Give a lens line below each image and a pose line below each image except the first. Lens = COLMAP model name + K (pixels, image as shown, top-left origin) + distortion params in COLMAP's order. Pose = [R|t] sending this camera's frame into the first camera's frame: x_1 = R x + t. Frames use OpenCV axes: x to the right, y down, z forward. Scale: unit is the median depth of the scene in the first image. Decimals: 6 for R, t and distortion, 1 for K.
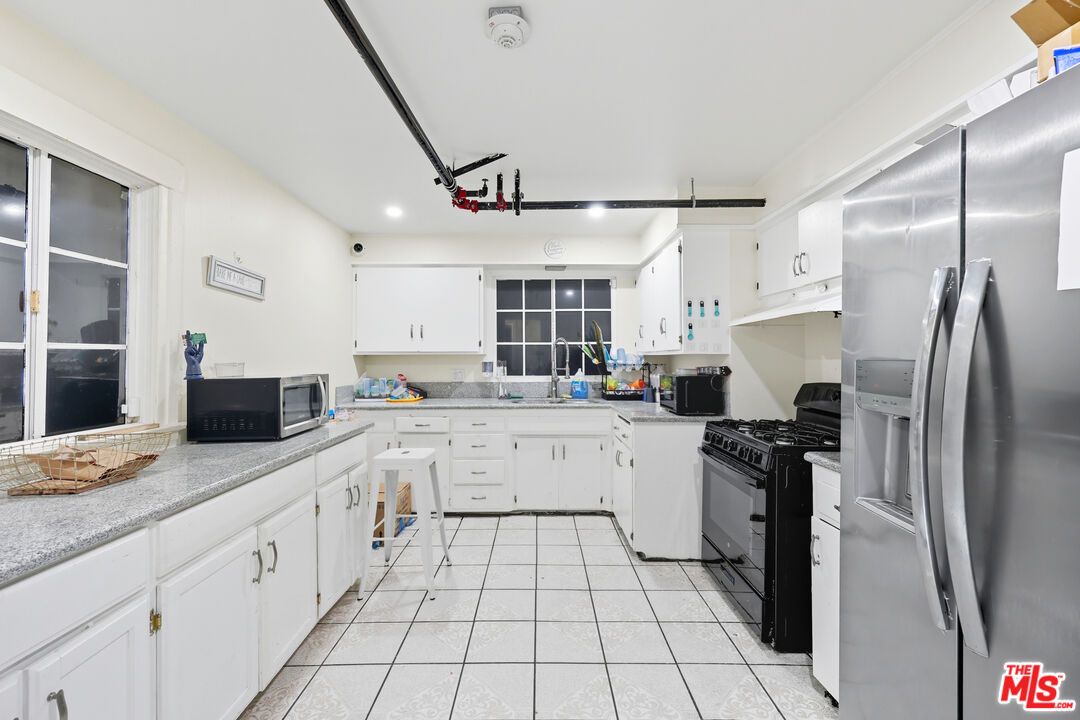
lens RADIAL K [[431.1, 0, 538.5], [0, 431.1, 356.7], [0, 0, 1]] dist [-0.004519, -0.000045]
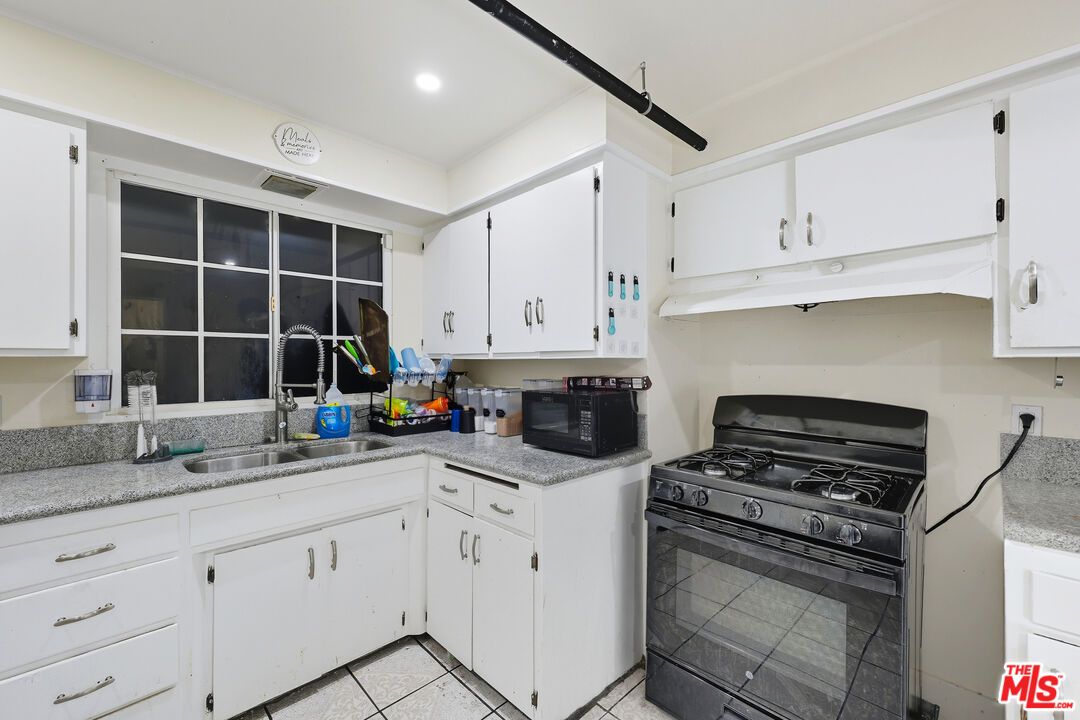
lens RADIAL K [[431.1, 0, 542.7], [0, 431.1, 360.7], [0, 0, 1]] dist [-0.004519, -0.000045]
pose [[0.711496, -0.002569, 0.702685, -0.103232], [0.000981, 0.999996, 0.002663, -0.002473], [-0.702689, -0.001206, 0.711496, 0.425989]]
